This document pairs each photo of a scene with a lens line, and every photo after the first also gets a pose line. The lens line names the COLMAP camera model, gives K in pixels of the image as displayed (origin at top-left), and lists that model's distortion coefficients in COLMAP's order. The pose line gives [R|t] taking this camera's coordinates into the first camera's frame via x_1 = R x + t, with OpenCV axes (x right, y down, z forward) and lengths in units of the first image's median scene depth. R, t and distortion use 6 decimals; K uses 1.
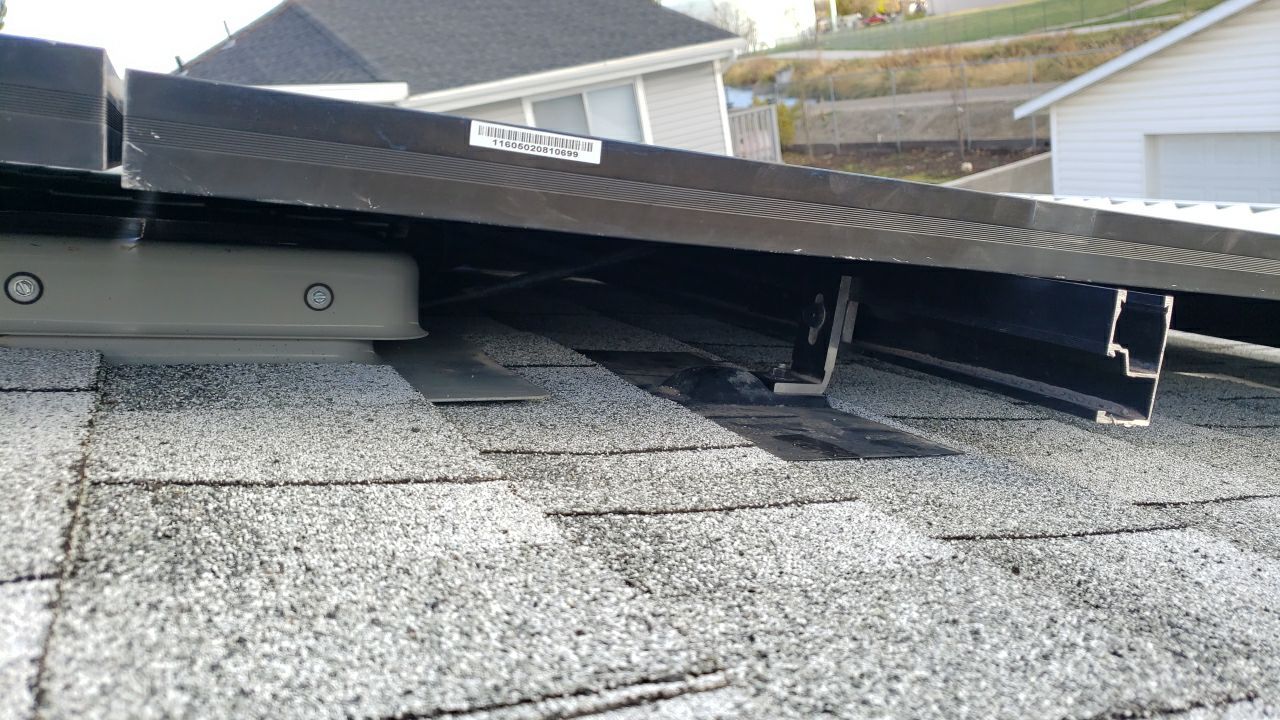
lens RADIAL K [[984.6, 0, 638.4], [0, 984.6, 359.8], [0, 0, 1]] dist [0.009145, -0.023640]
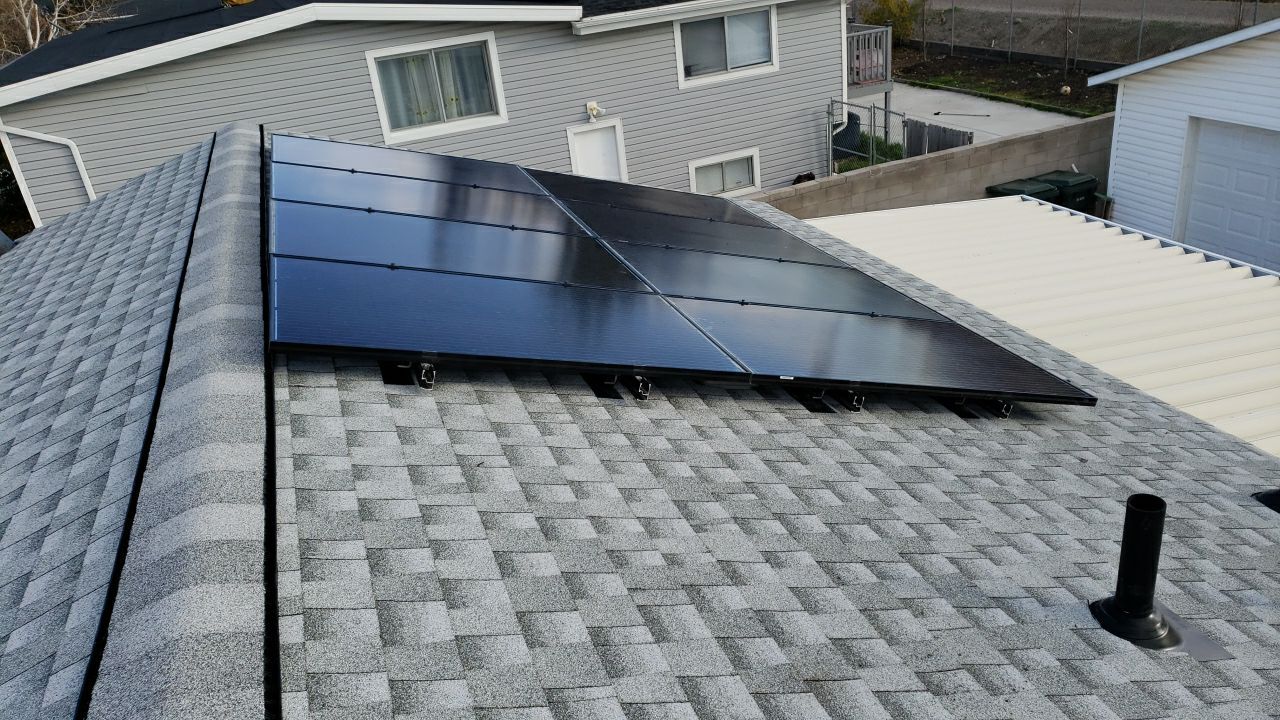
lens RADIAL K [[984.6, 0, 638.9], [0, 984.6, 360.1], [0, 0, 1]] dist [0.009145, -0.023640]
pose [[0.990712, 0.112779, -0.075964, -0.028189], [-0.099574, 0.982159, 0.159524, -0.060668], [0.092599, -0.150478, 0.984267, -0.289593]]
